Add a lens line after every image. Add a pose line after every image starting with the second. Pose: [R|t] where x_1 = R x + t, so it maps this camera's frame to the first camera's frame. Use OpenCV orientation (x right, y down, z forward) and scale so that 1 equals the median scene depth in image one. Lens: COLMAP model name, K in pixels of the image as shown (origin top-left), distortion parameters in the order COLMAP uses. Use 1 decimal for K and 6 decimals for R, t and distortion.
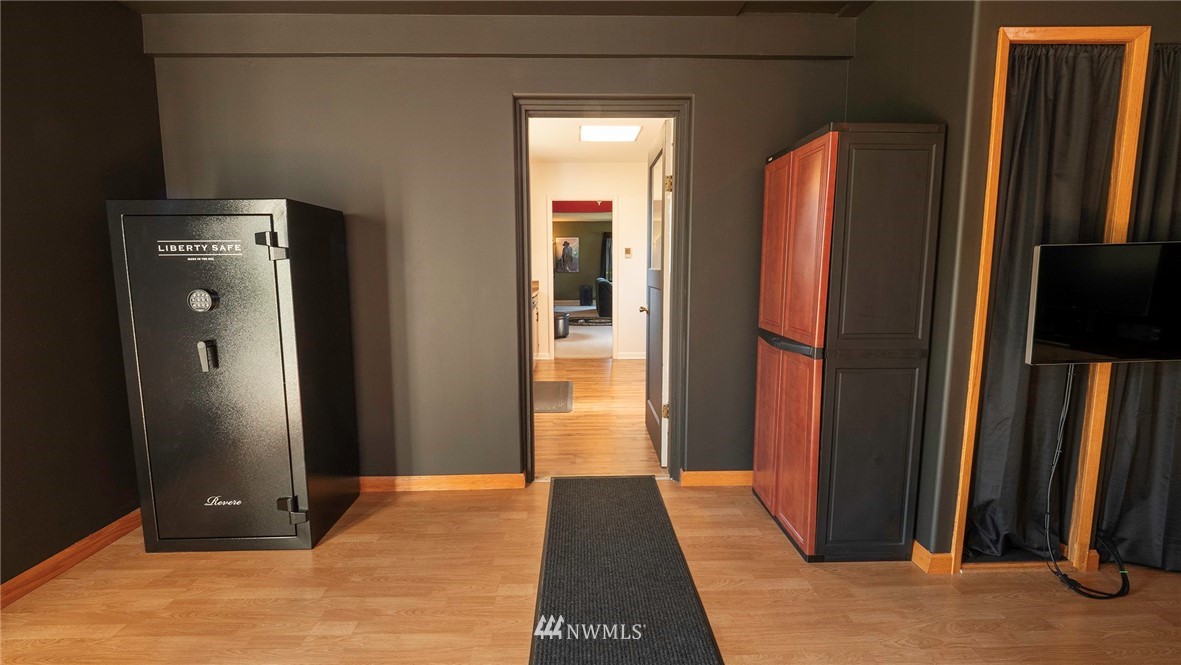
lens RADIAL K [[496.4, 0, 586.0], [0, 496.4, 322.2], [0, 0, 1]] dist [-0.001676, -0.000364]
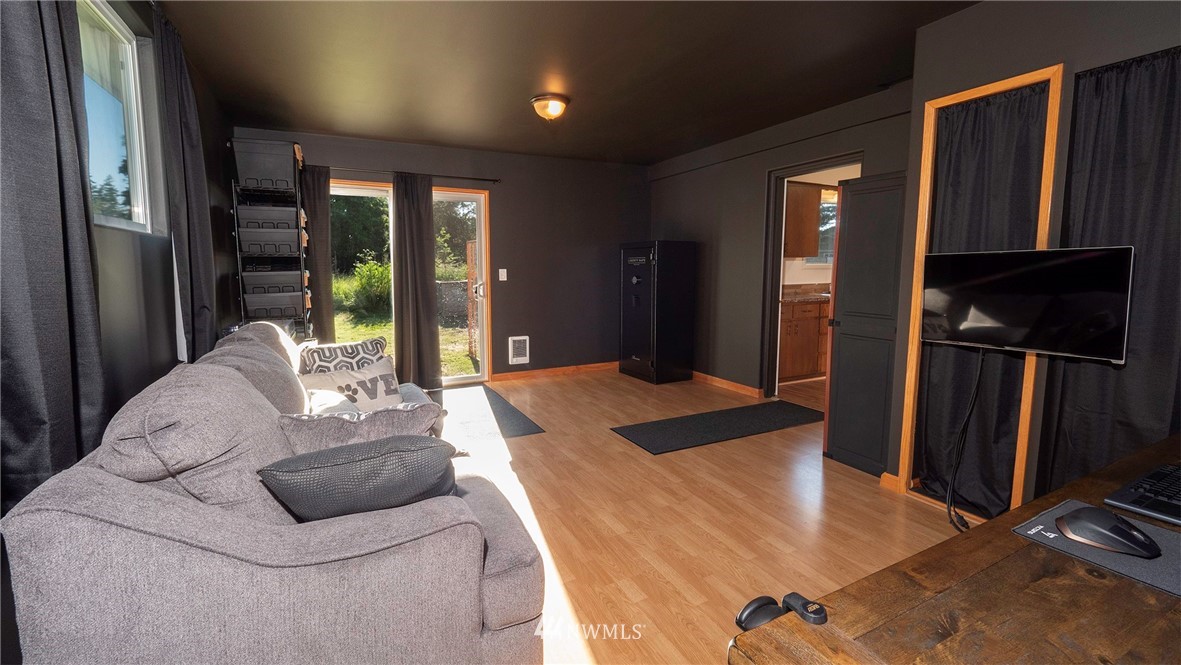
lens RADIAL K [[496.4, 0, 586.0], [0, 496.4, 322.2], [0, 0, 1]] dist [-0.001676, -0.000364]
pose [[0.436521, 0.102104, -0.893881, 1.468938], [-0.104266, 0.992586, 0.062461, 0.042124], [0.893632, 0.065936, 0.443931, -0.399997]]
